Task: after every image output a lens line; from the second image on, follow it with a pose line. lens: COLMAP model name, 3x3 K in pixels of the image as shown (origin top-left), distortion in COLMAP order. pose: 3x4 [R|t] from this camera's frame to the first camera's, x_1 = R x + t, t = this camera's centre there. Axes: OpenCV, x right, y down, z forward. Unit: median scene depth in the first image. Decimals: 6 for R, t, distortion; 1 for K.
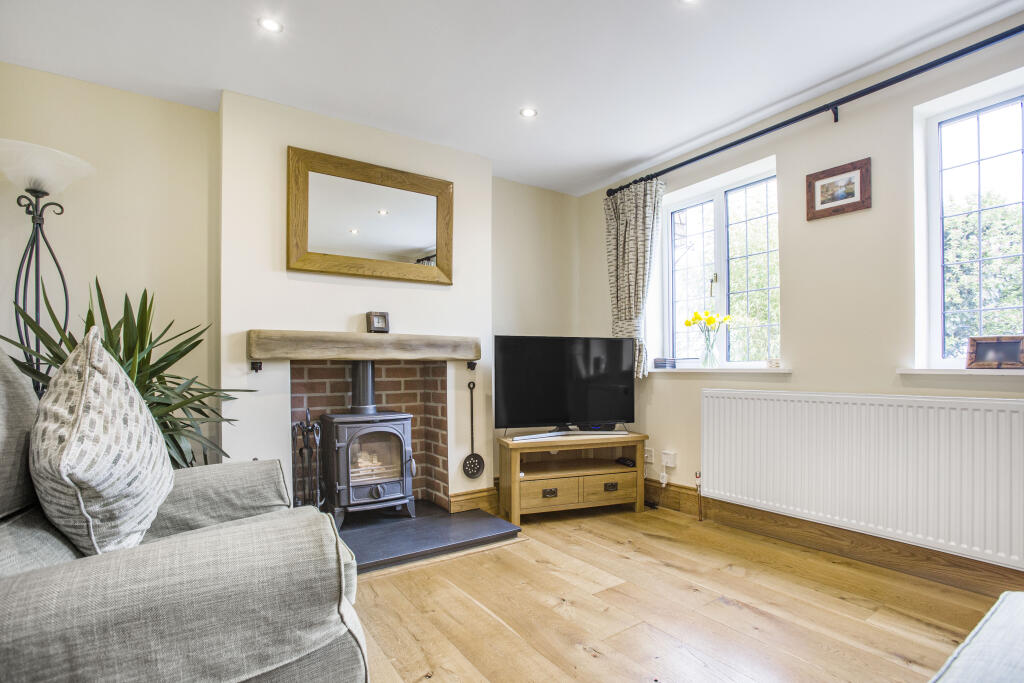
lens RADIAL K [[510.8, 0, 514.3], [0, 510.8, 361.8], [0, 0, 1]] dist [-0.035287, 0.001304]
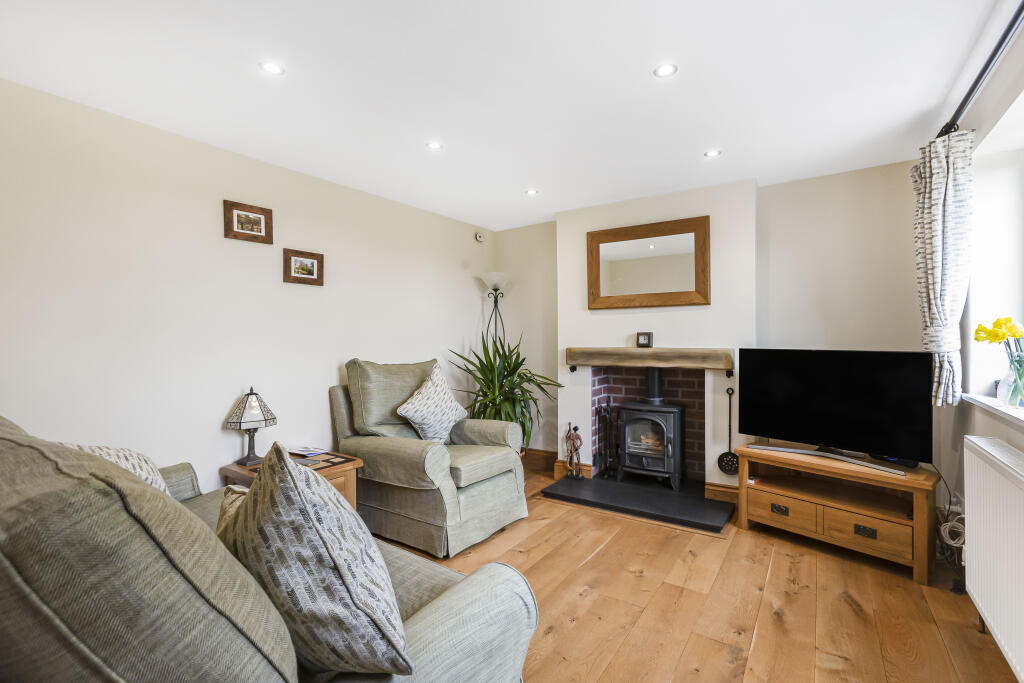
lens RADIAL K [[463.9, 0, 512.0], [0, 463.9, 341.5], [0, 0, 1]] dist [0.039405, 0.000794]
pose [[0.370477, 0.007829, -0.928809, 0.739989], [0.020062, 0.999664, 0.016428, -0.095925], [0.928625, -0.024720, 0.370195, 0.190269]]
